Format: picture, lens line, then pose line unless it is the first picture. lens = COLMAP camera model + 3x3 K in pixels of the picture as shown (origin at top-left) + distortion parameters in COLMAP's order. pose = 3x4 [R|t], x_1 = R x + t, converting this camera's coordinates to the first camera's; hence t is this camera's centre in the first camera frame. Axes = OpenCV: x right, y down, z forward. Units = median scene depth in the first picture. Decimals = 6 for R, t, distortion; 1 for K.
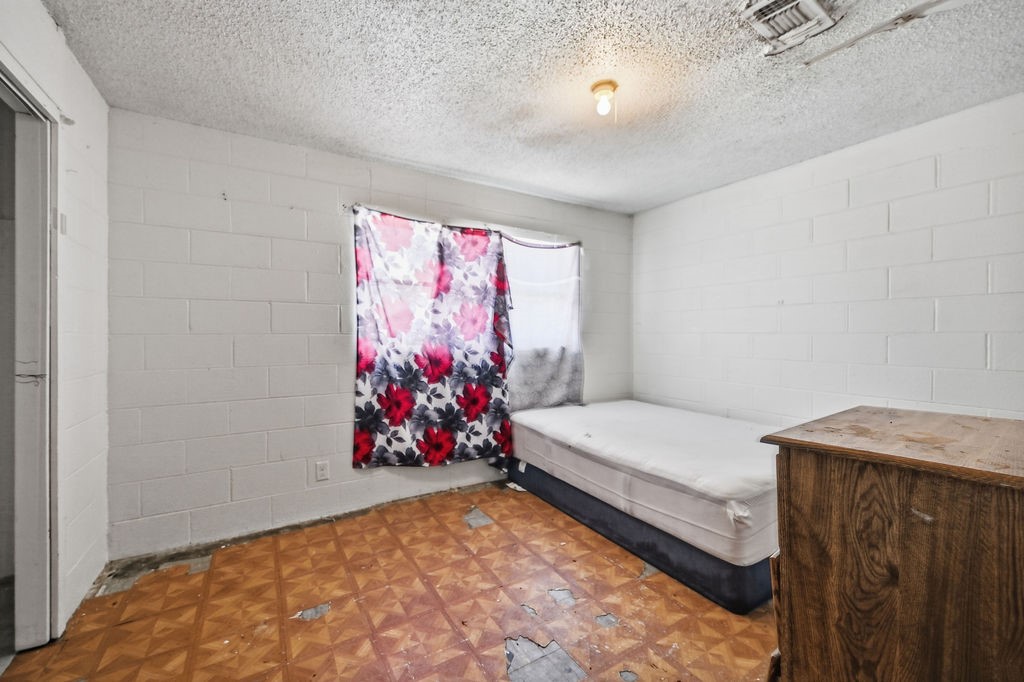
lens RADIAL K [[431.2, 0, 516.8], [0, 431.2, 342.3], [0, 0, 1]] dist [-0.000986, 0.000051]
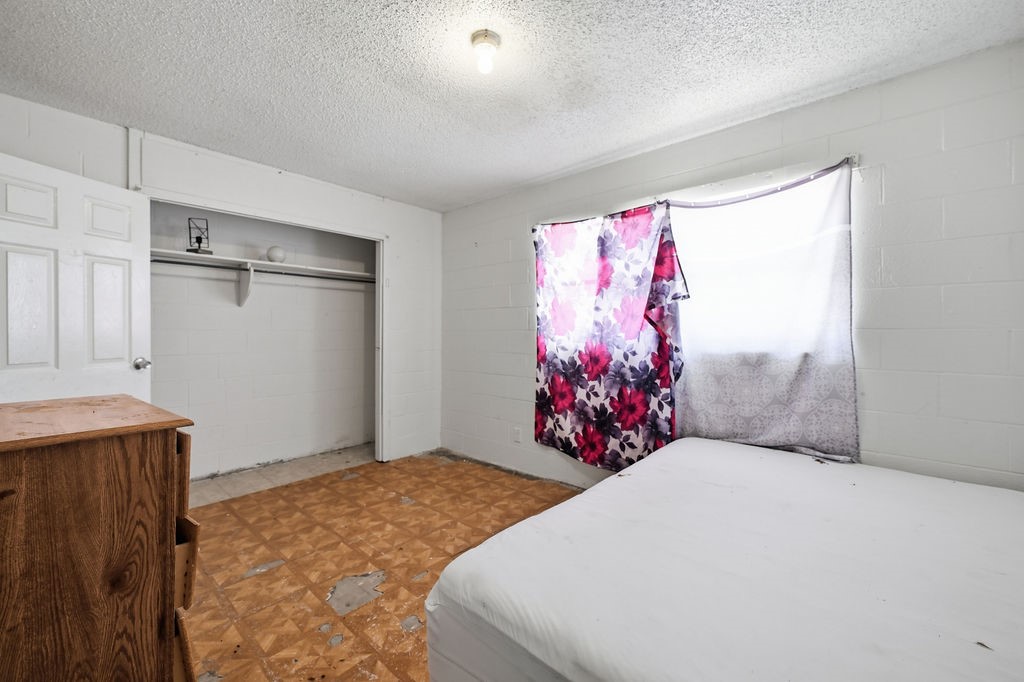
lens RADIAL K [[431.2, 0, 516.8], [0, 431.2, 342.3], [0, 0, 1]] dist [-0.000986, 0.000051]
pose [[0.249144, 0.025936, -0.968119, 0.739311], [-0.011395, 0.999651, 0.023848, -0.015661], [0.968400, 0.005090, 0.249352, 0.601987]]
